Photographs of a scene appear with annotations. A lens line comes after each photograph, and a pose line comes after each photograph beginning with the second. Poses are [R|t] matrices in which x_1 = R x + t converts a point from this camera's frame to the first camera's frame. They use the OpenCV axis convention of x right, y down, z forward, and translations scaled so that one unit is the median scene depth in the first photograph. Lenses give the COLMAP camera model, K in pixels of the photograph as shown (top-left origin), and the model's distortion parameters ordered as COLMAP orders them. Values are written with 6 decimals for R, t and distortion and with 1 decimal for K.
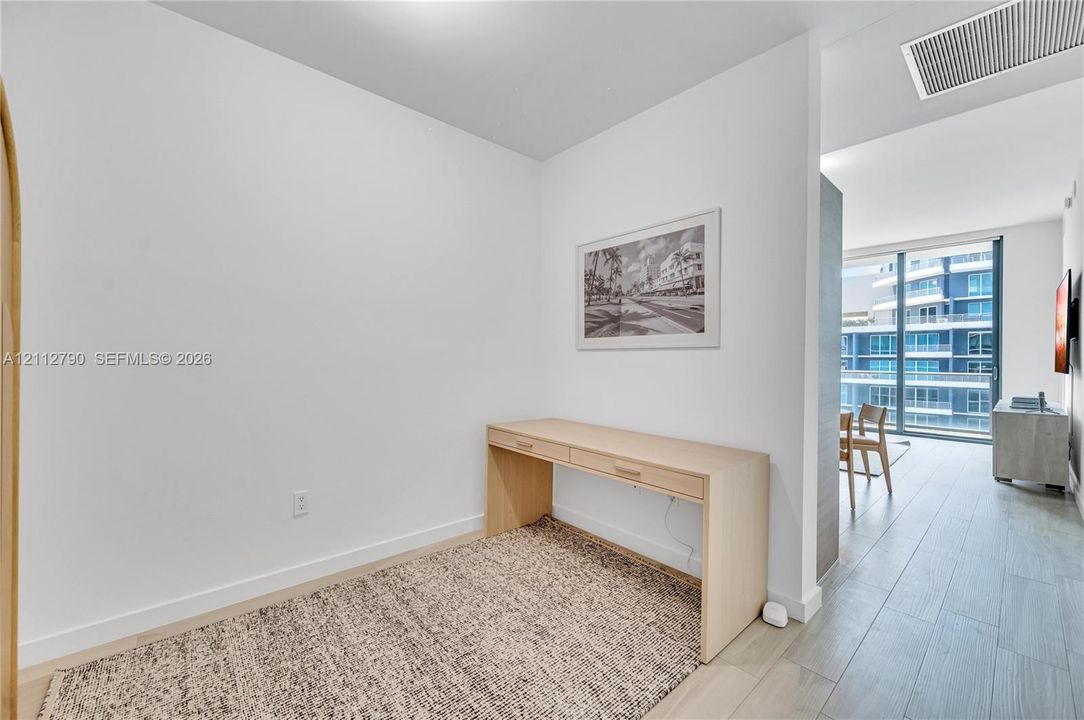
lens RADIAL K [[428.2, 0, 561.1], [0, 428.2, 357.2], [0, 0, 1]] dist [0.005805, -0.000136]
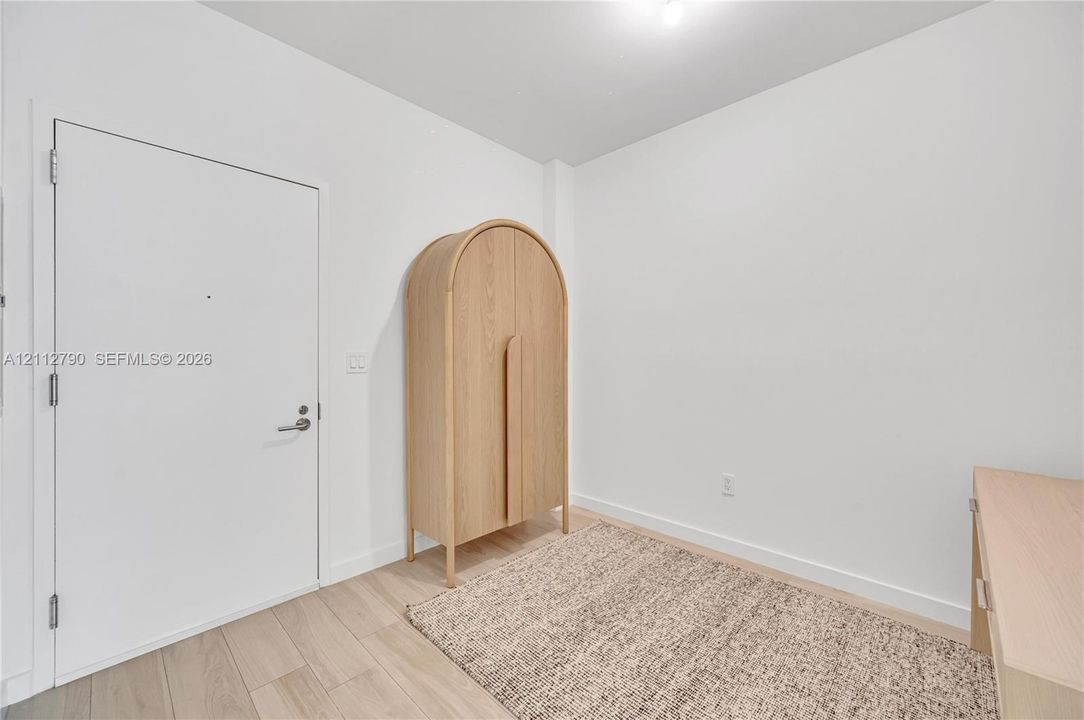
lens RADIAL K [[428.2, 0, 537.1], [0, 428.2, 357.7], [0, 0, 1]] dist [0.005805, -0.000136]
pose [[0.053098, -0.009072, -0.998548, 0.454696], [0.000937, 0.999959, -0.009035, 0.007476], [0.998589, -0.000456, 0.053104, 0.369827]]
